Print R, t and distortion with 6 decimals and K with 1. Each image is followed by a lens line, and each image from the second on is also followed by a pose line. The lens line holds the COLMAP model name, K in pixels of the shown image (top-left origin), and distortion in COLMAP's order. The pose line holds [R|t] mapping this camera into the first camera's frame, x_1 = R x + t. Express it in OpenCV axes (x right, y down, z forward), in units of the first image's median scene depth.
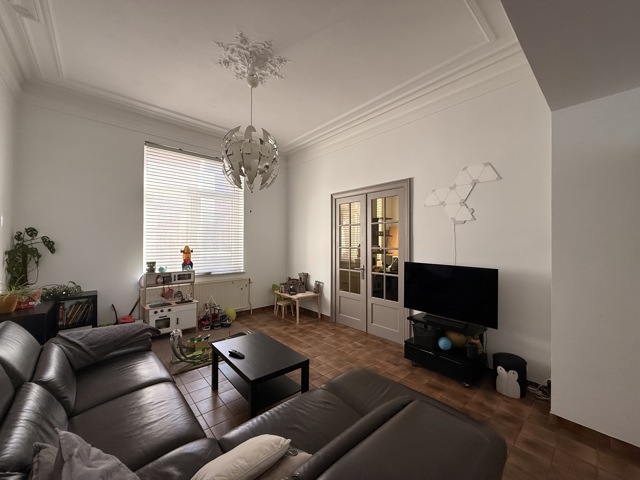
lens RADIAL K [[258.2, 0, 320.0], [0, 258.2, 240.0], [0, 0, 1]] dist [0.001317, 0.000120]
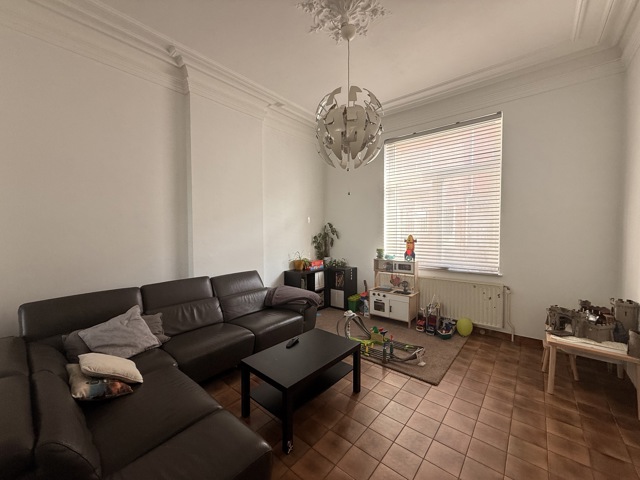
lens RADIAL K [[253.0, 0, 319.9], [0, 253.0, 241.6], [0, 0, 1]] dist [-0.000448, -0.000198]
pose [[0.146438, 0.034584, -0.988615, 0.352776], [0.008964, 0.999301, 0.036285, 0.009888], [0.989179, -0.014175, 0.146025, 0.536690]]
